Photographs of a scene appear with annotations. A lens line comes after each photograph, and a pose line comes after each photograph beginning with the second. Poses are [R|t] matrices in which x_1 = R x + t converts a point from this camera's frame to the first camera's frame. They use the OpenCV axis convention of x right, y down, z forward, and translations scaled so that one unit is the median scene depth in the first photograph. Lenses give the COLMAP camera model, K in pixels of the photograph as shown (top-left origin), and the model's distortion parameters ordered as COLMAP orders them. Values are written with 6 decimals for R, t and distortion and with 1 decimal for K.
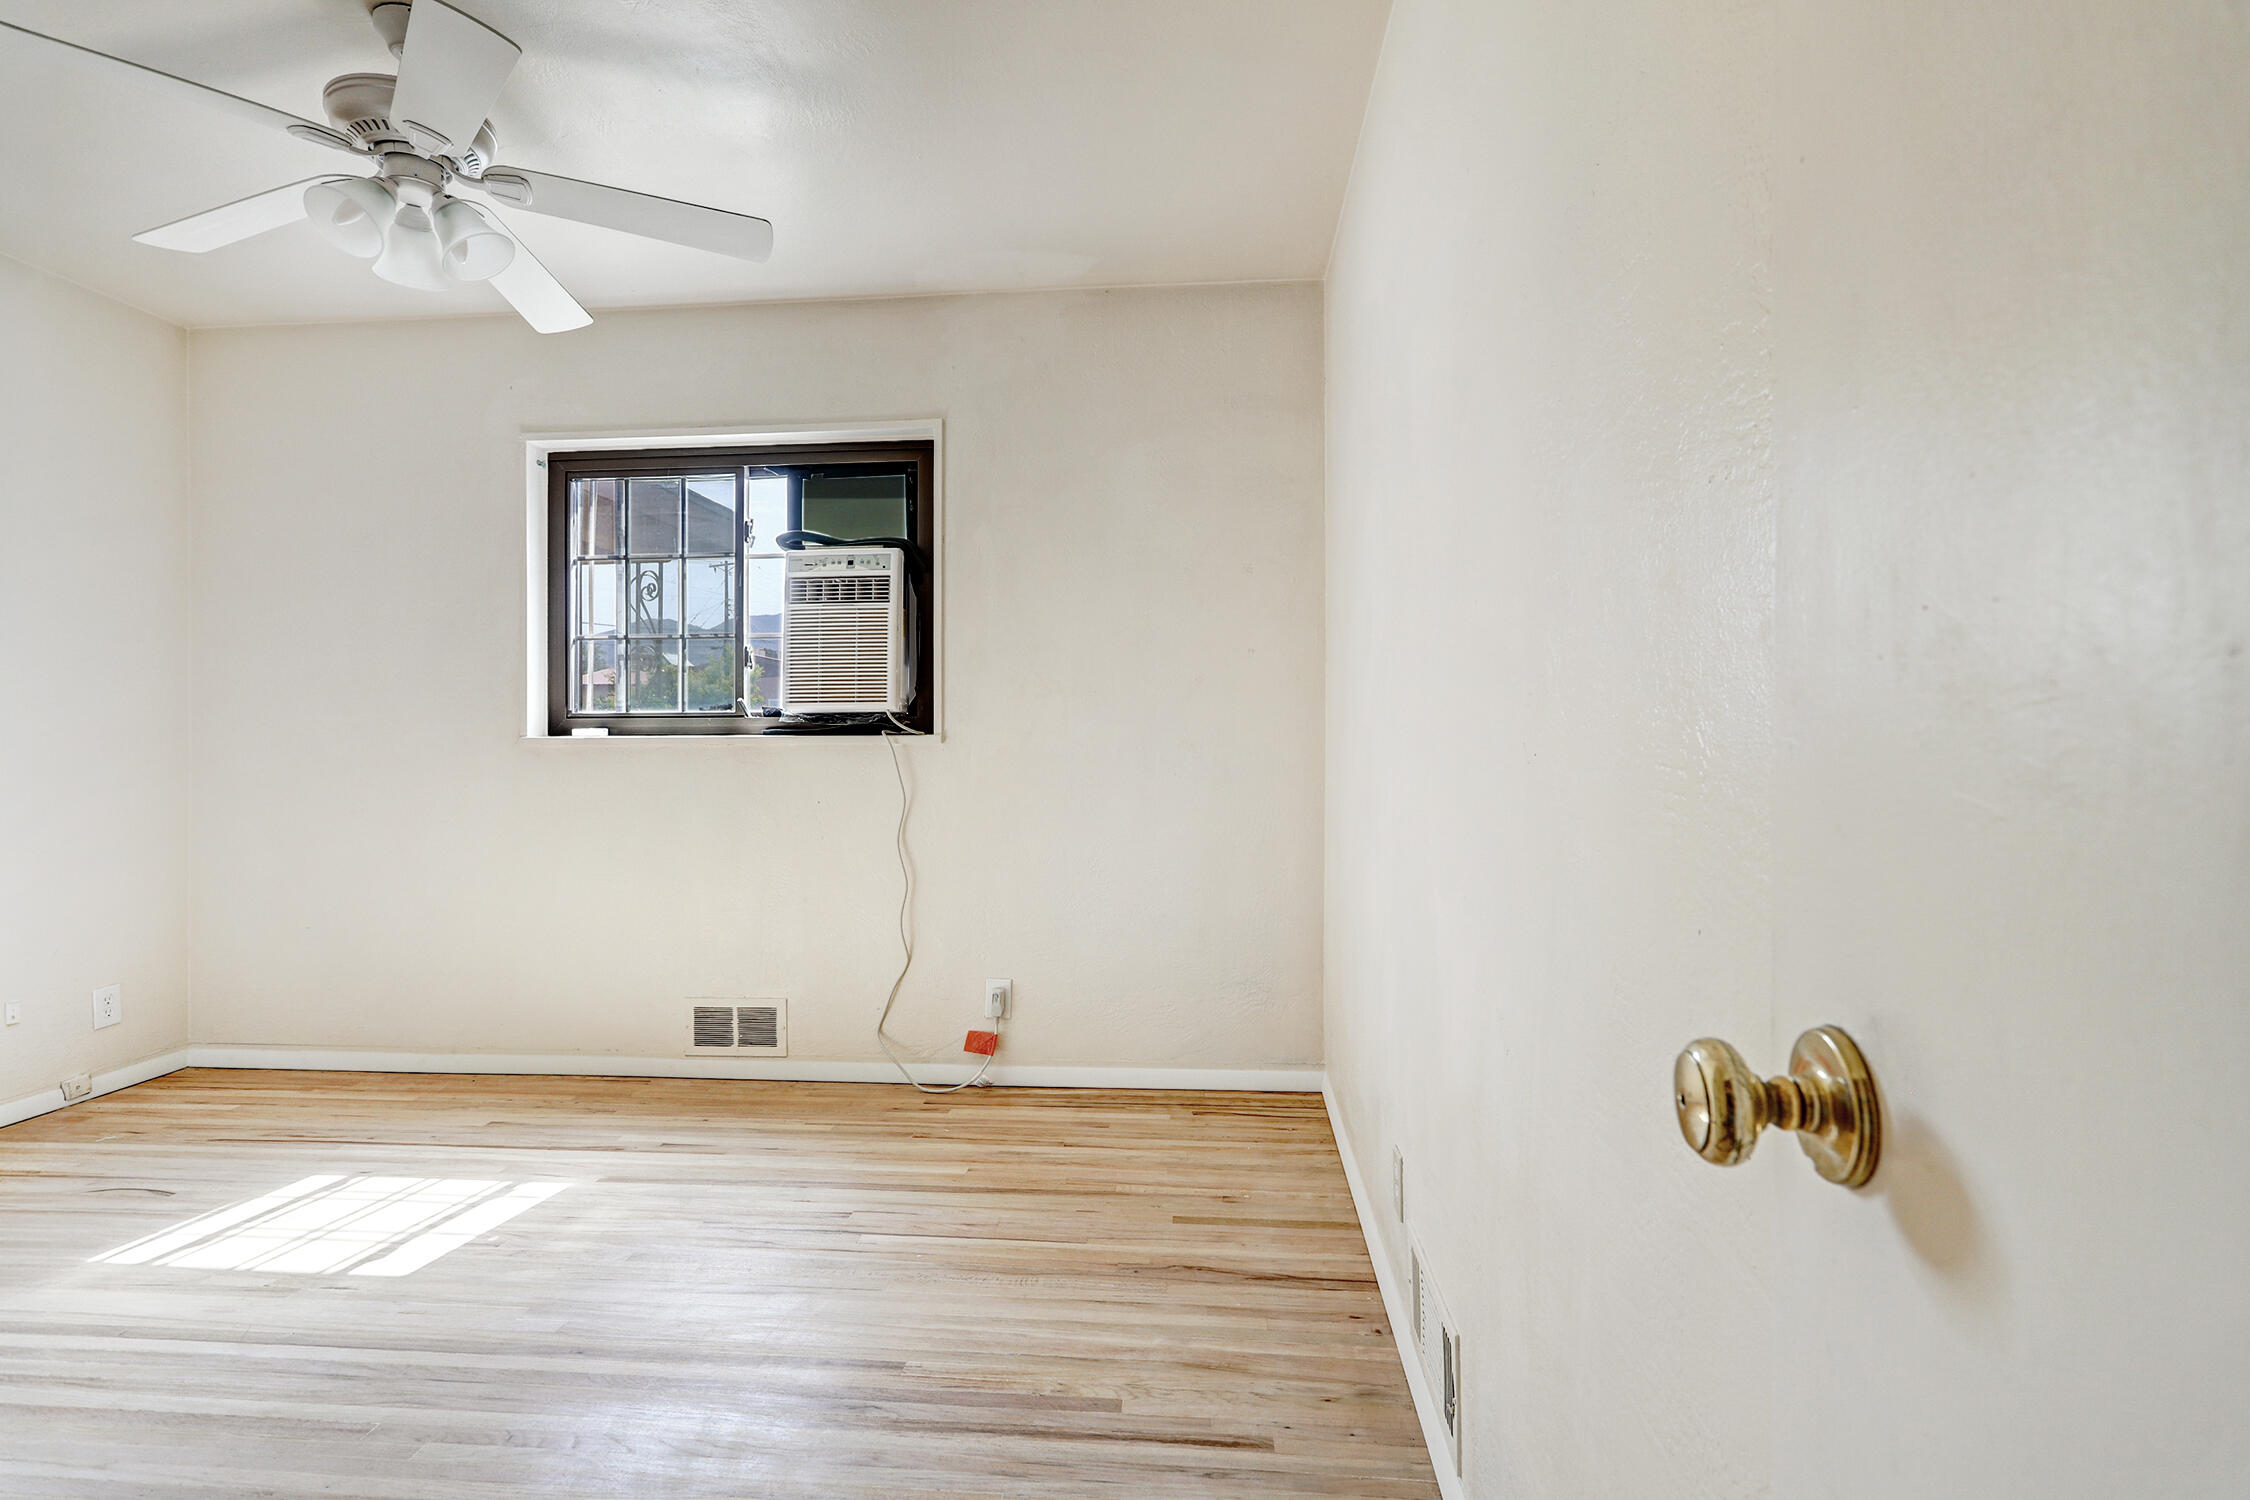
lens RADIAL K [[1073.9, 0, 1138.2], [0, 1073.9, 739.0], [0, 0, 1]] dist [0.014764, -0.001183]
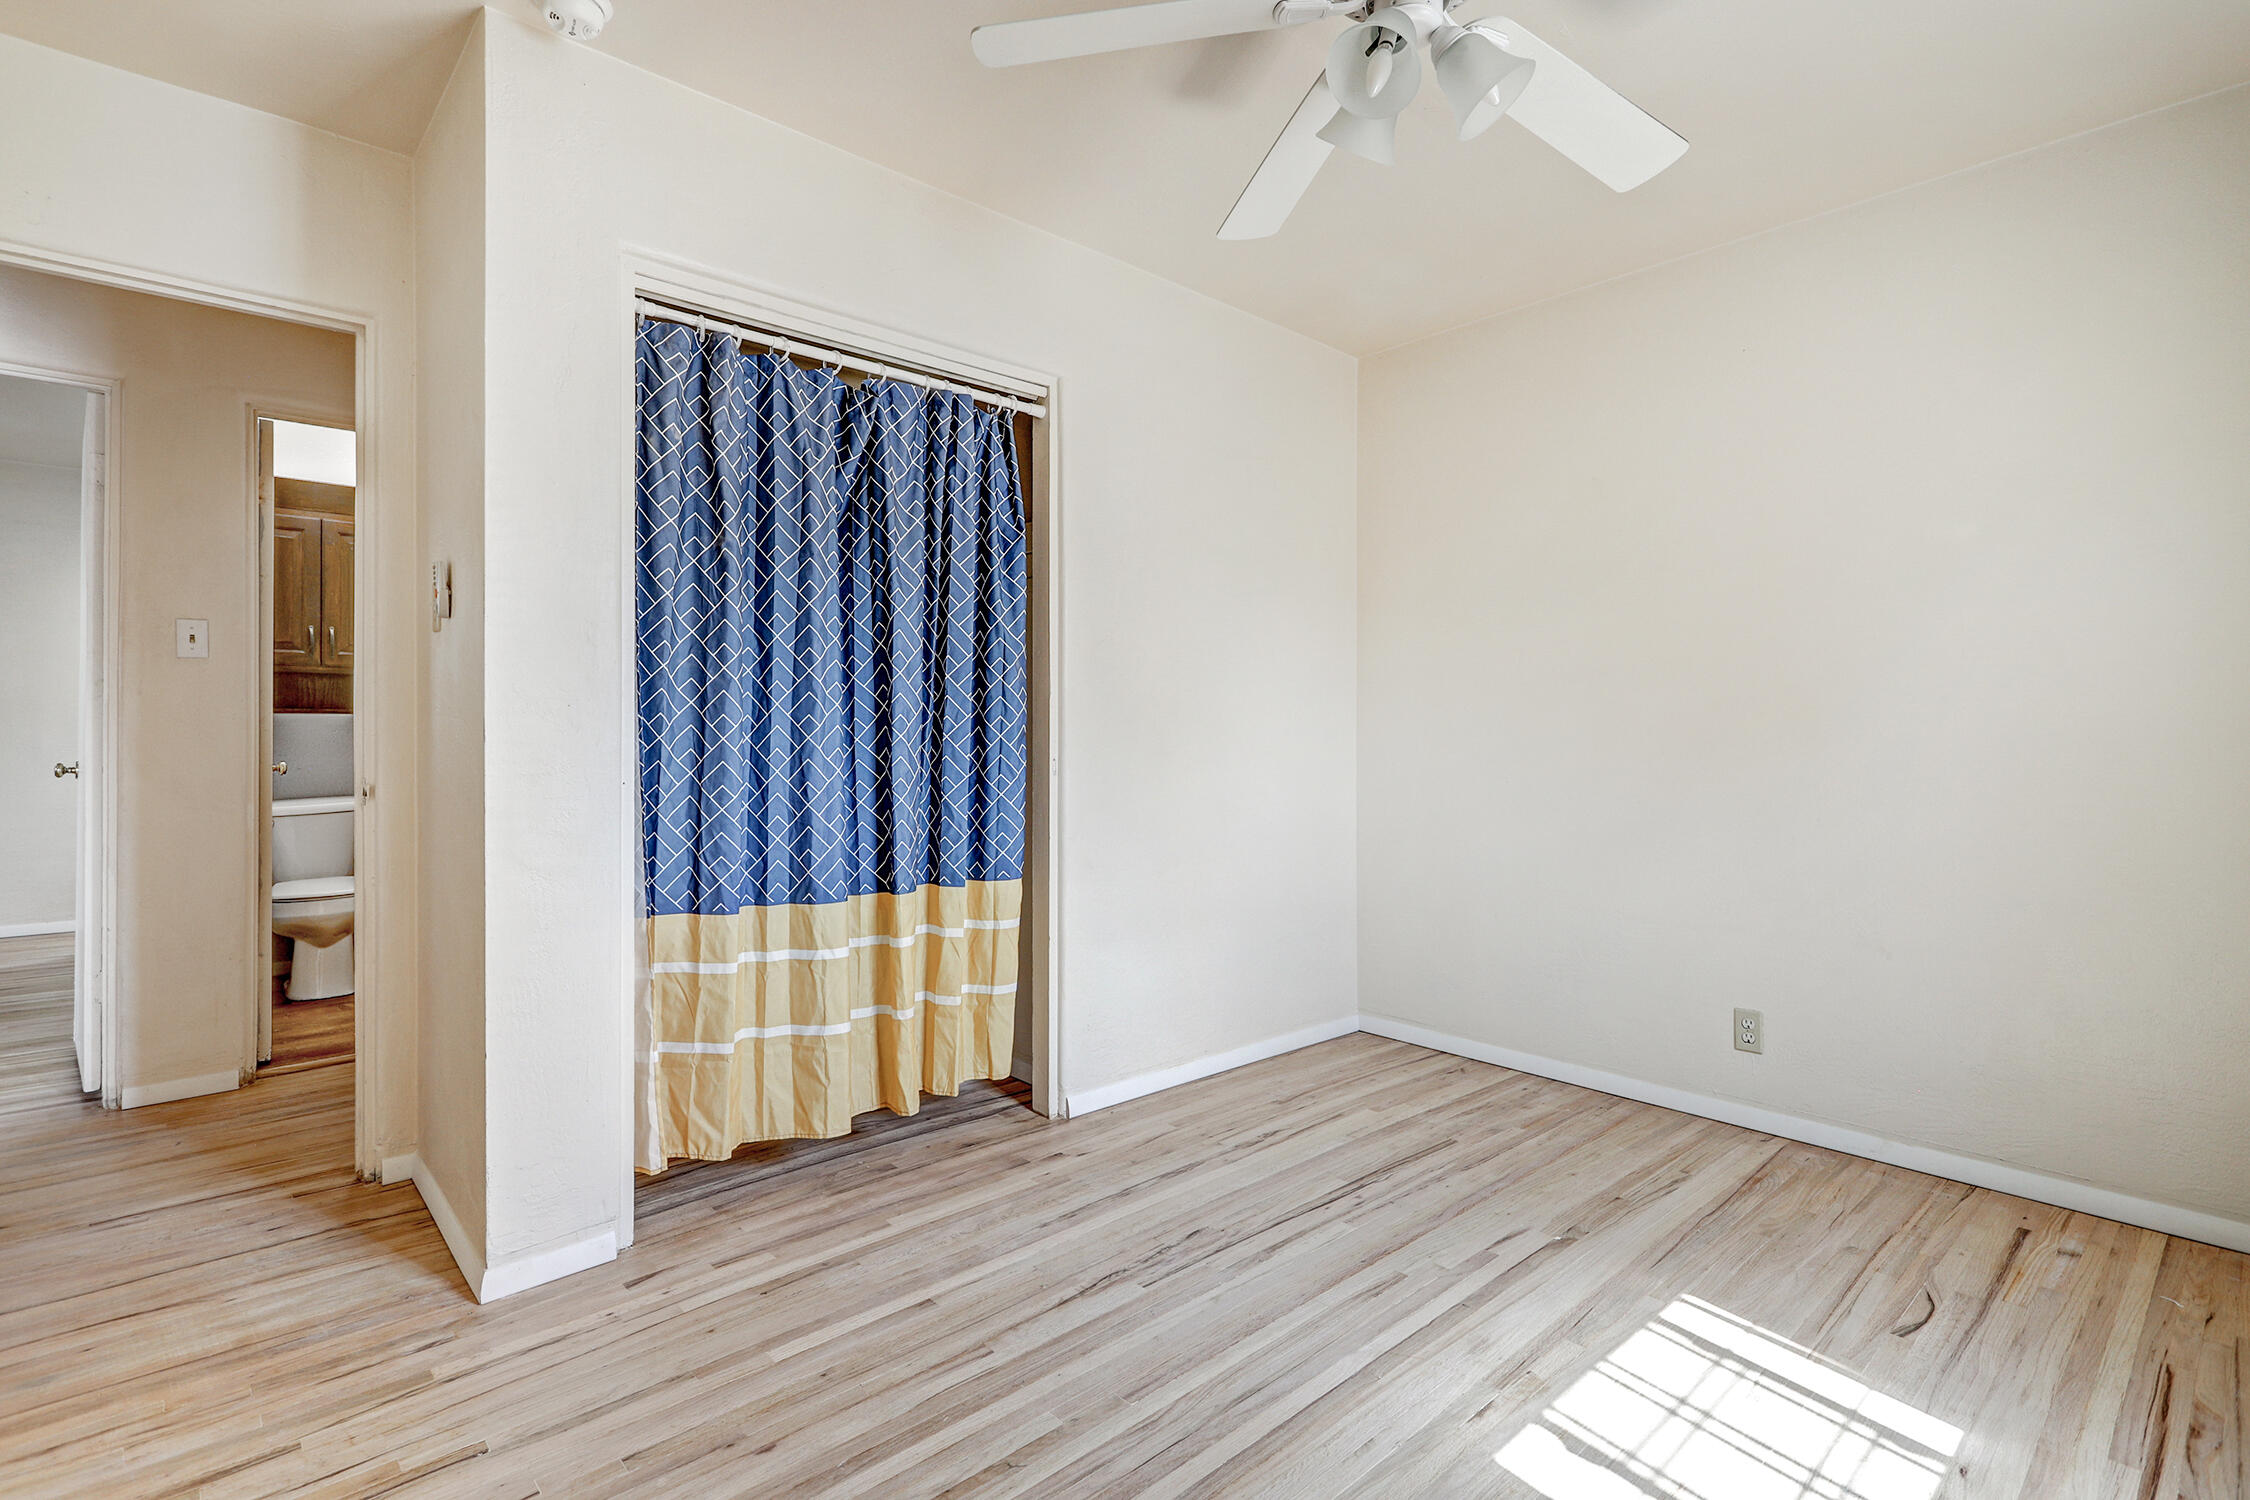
lens RADIAL K [[1073.9, 0, 1132.5], [0, 1073.9, 730.7], [0, 0, 1]] dist [0.014764, -0.001183]
pose [[-0.668049, 0.009451, -0.744057, 0.036396], [-0.006798, 0.999800, 0.018803, -0.017028], [0.744086, 0.017620, -0.667851, 1.222295]]
